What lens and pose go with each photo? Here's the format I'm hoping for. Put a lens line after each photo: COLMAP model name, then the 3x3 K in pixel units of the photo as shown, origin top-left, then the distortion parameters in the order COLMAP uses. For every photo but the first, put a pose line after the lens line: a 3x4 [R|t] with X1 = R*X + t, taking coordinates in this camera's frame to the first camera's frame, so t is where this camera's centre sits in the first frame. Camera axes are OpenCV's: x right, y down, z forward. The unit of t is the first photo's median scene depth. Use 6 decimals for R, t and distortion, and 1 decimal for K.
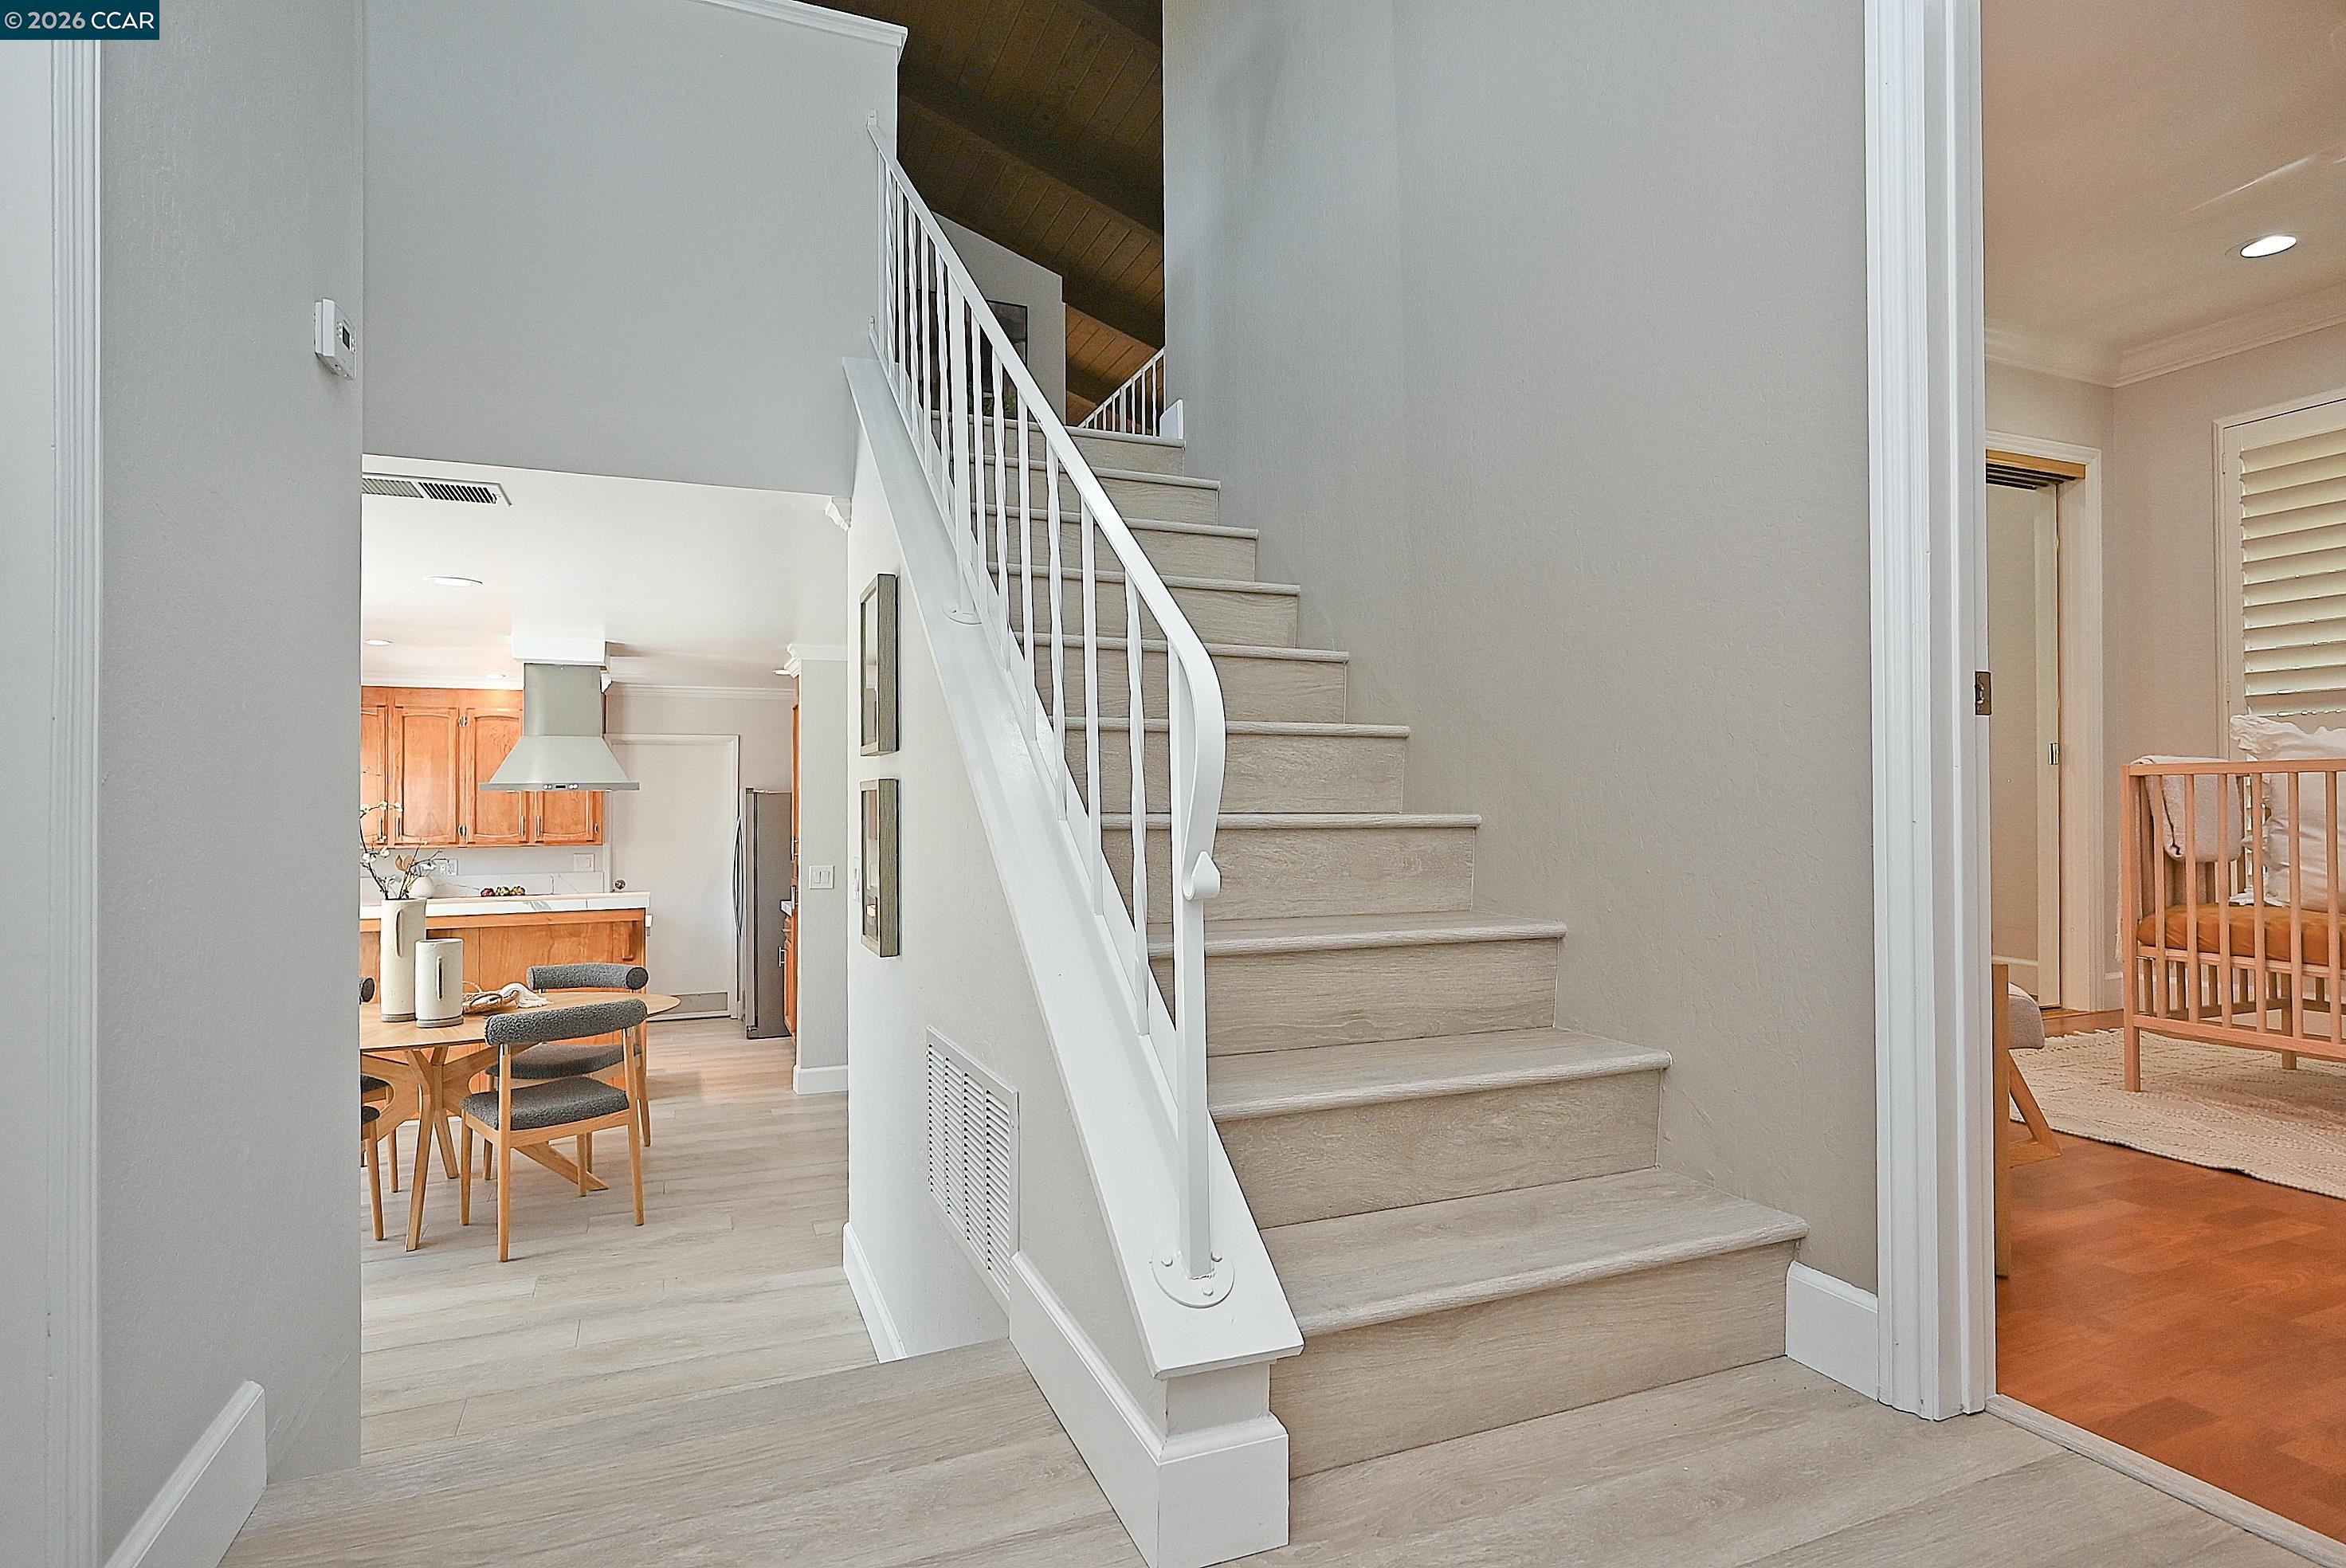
lens RADIAL K [[1204.8, 0, 1173.0], [0, 1204.8, 784.0], [0, 0, 1]] dist [-0.010771, 0.008155]
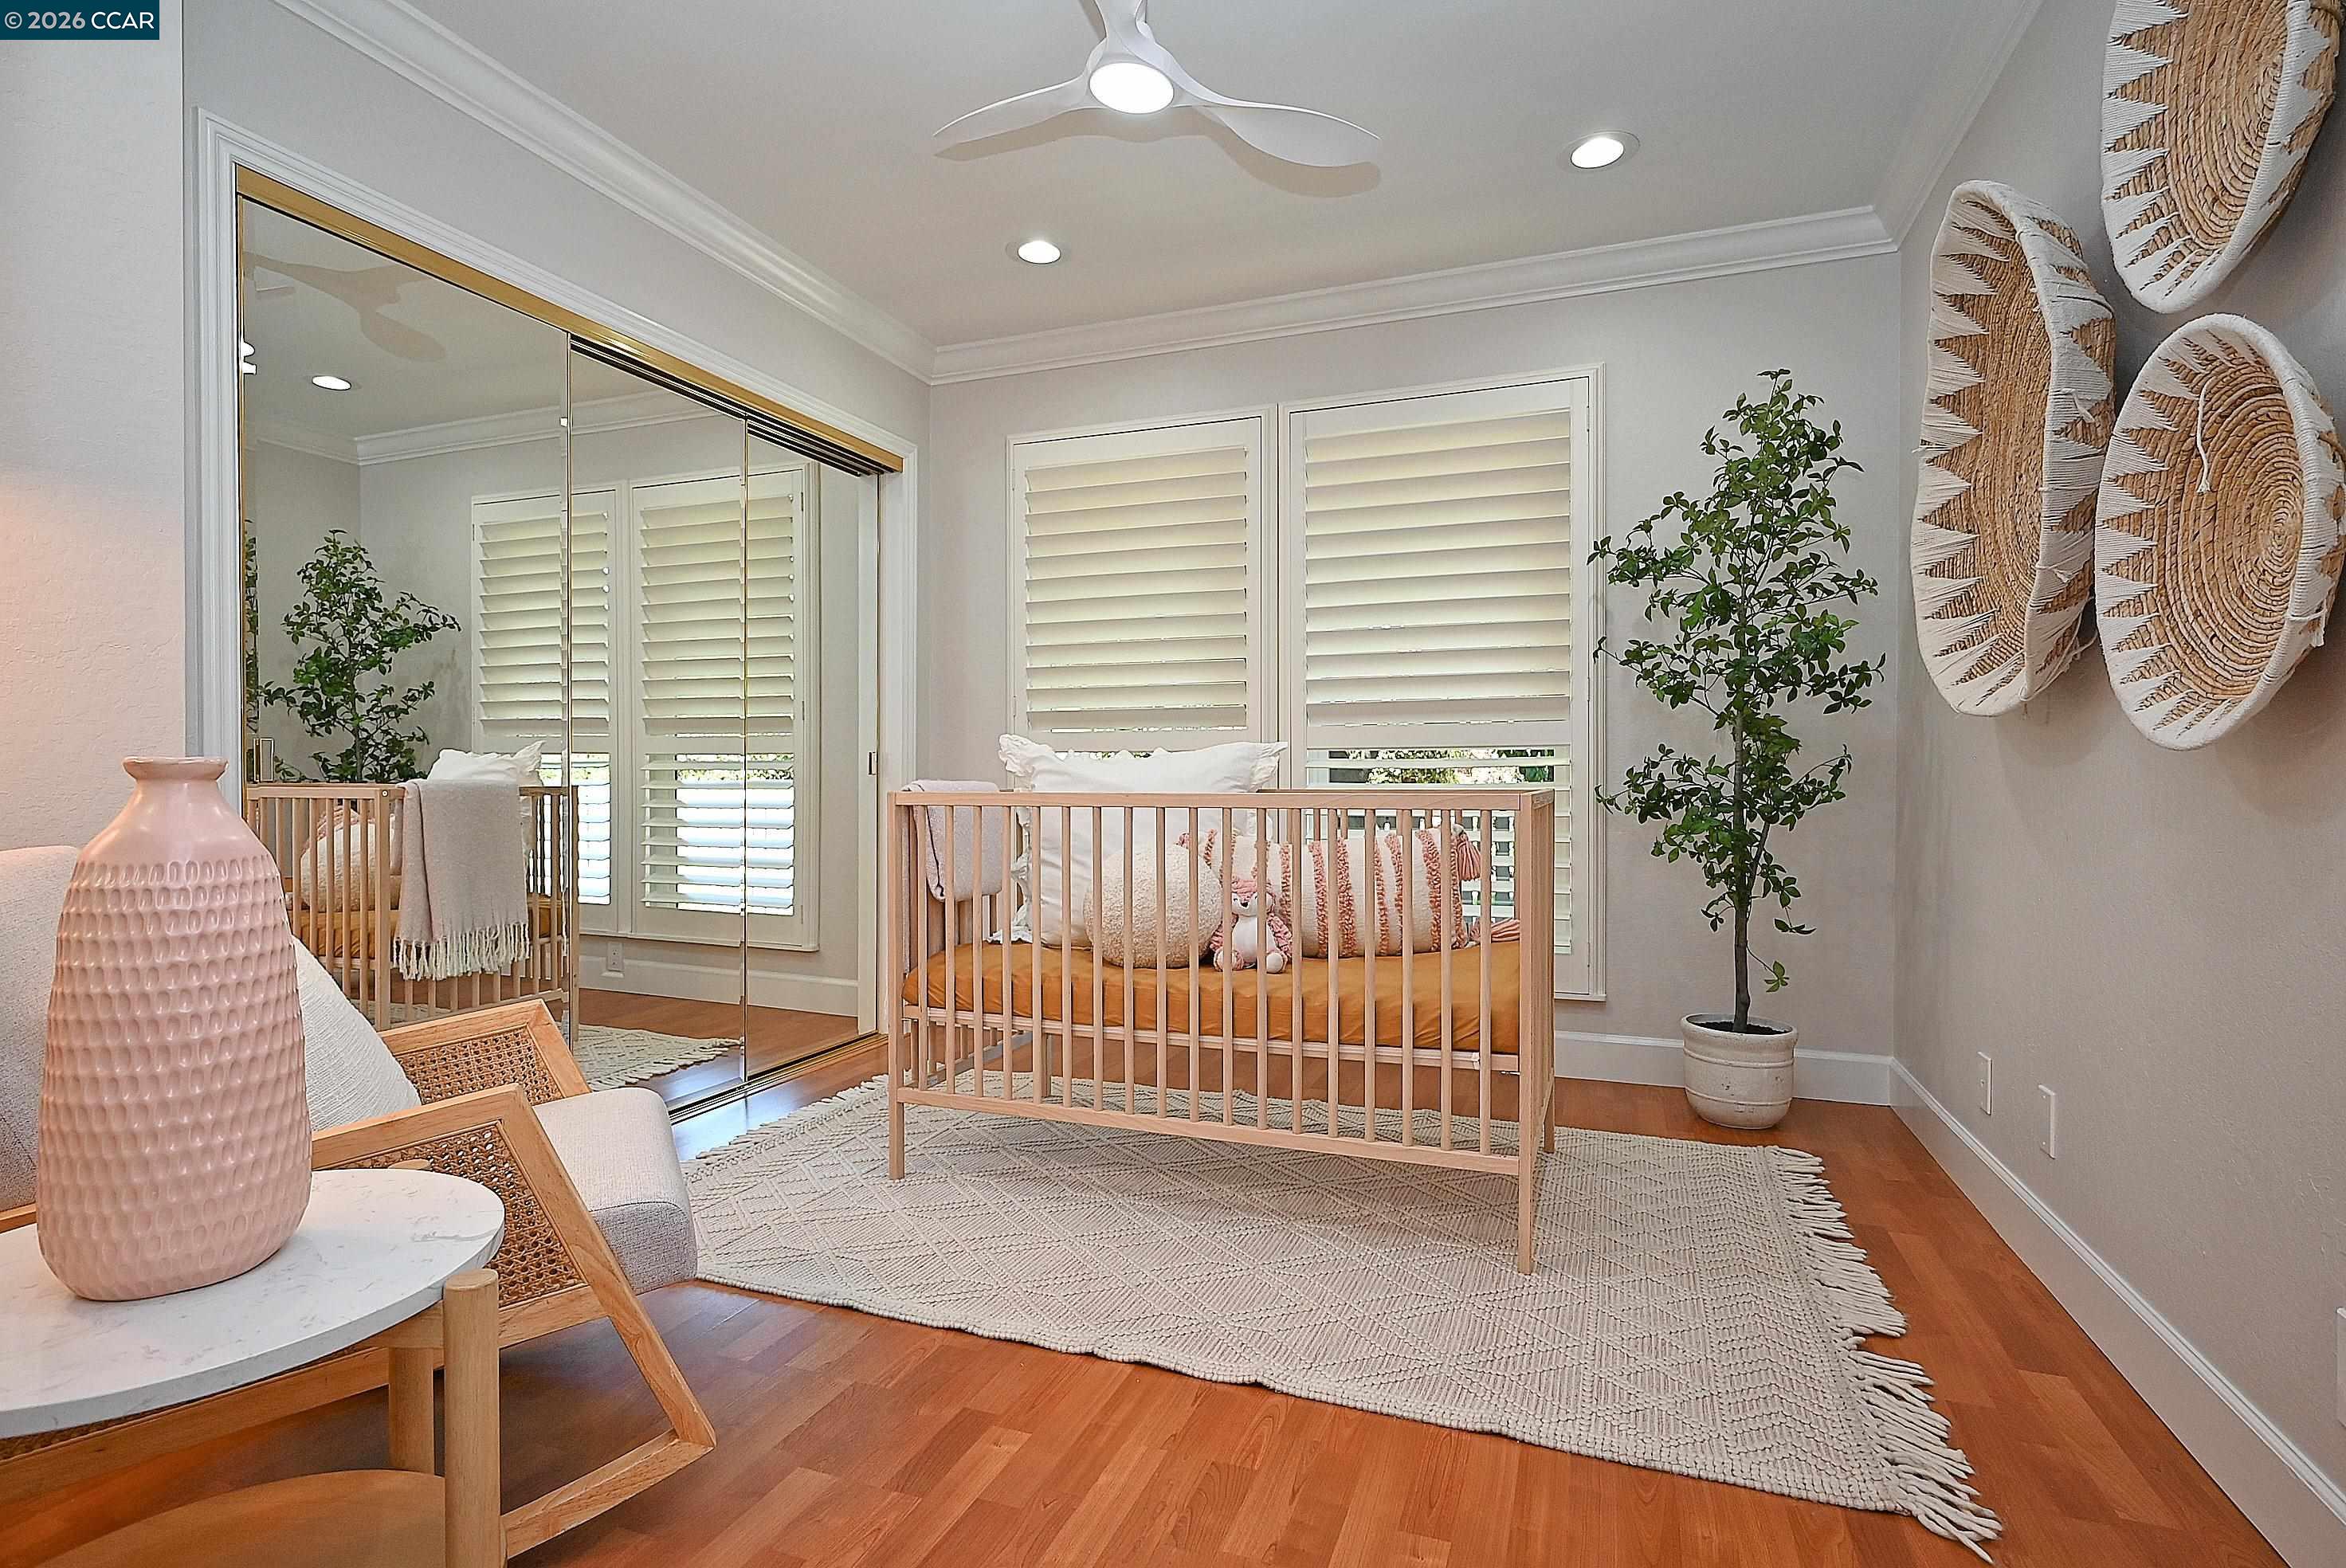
lens RADIAL K [[1161.2, 0, 1173.0], [0, 1161.2, 784.0], [0, 0, 1]] dist [-0.002484, 0.000995]
pose [[0.685217, -0.002973, 0.728332, 0.262957], [-0.011392, 0.999826, 0.014799, -0.028160], [-0.728249, -0.018437, 0.685064, 0.235837]]
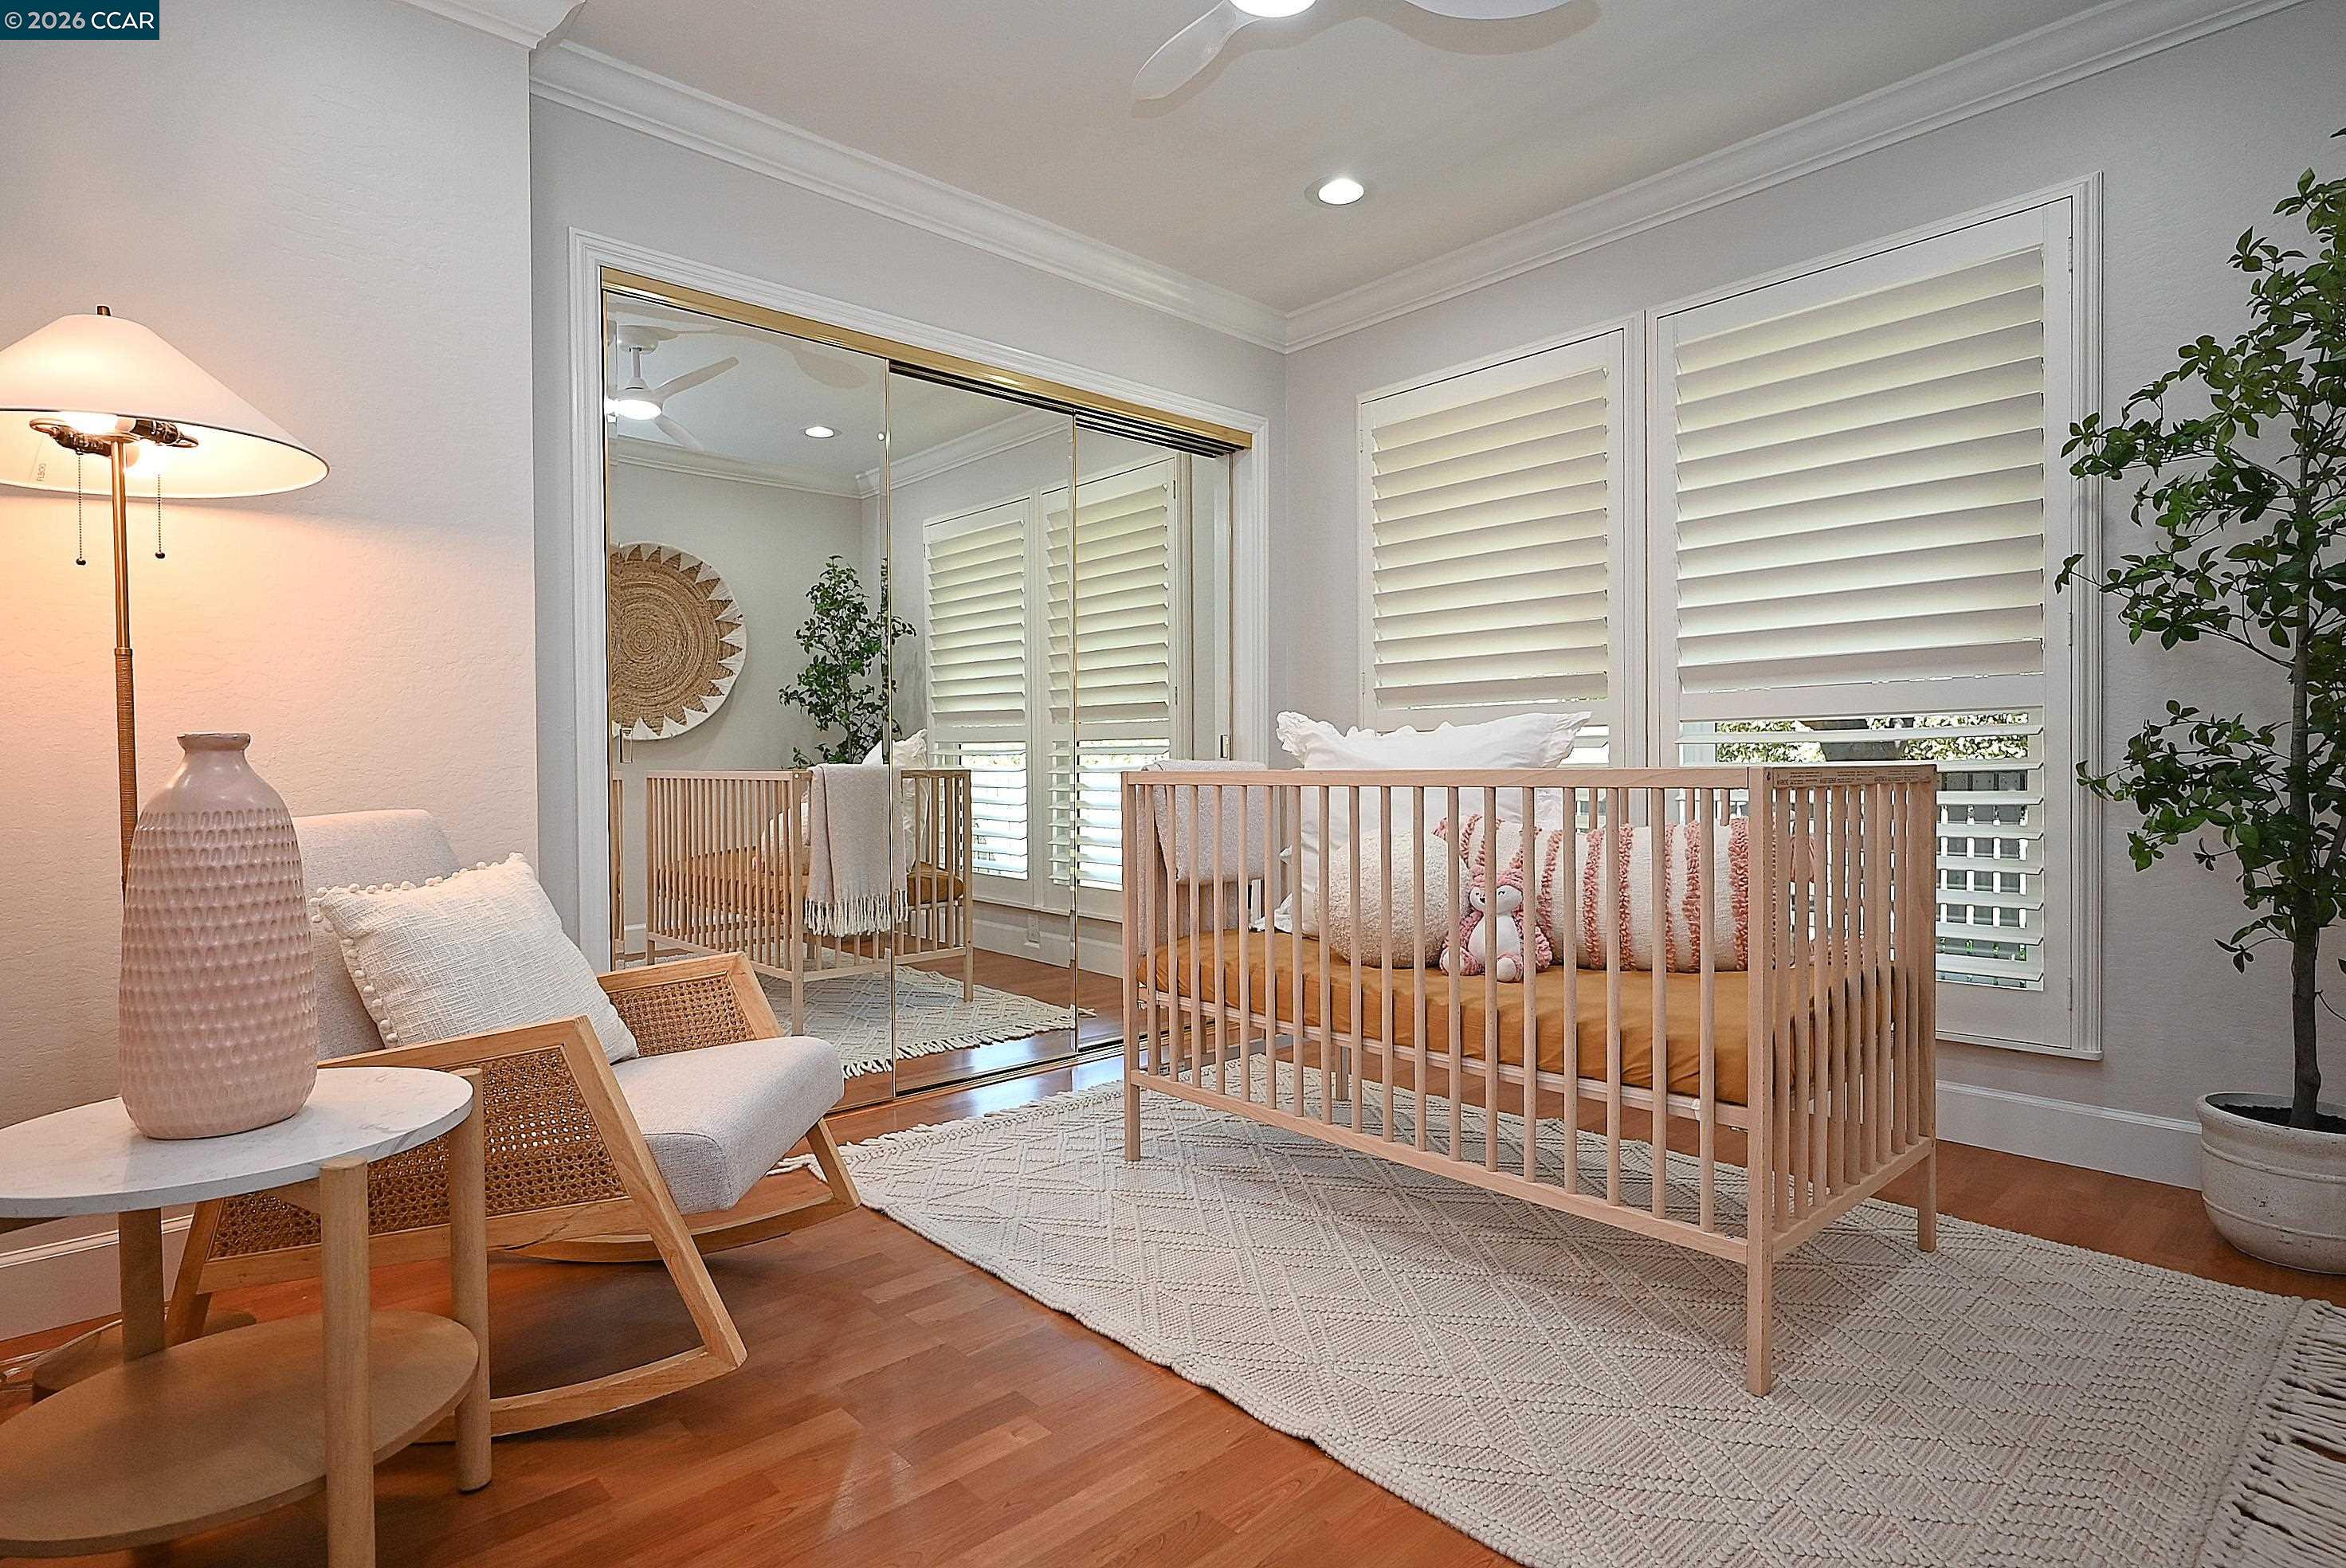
lens RADIAL K [[1204.8, 0, 1173.0], [0, 1204.8, 784.0], [0, 0, 1]] dist [-0.010771, 0.008155]
pose [[0.940299, -0.008750, 0.340236, 0.422394], [-0.000146, 0.999659, 0.026112, -0.022695], [-0.340349, -0.024603, 0.939977, 0.159825]]
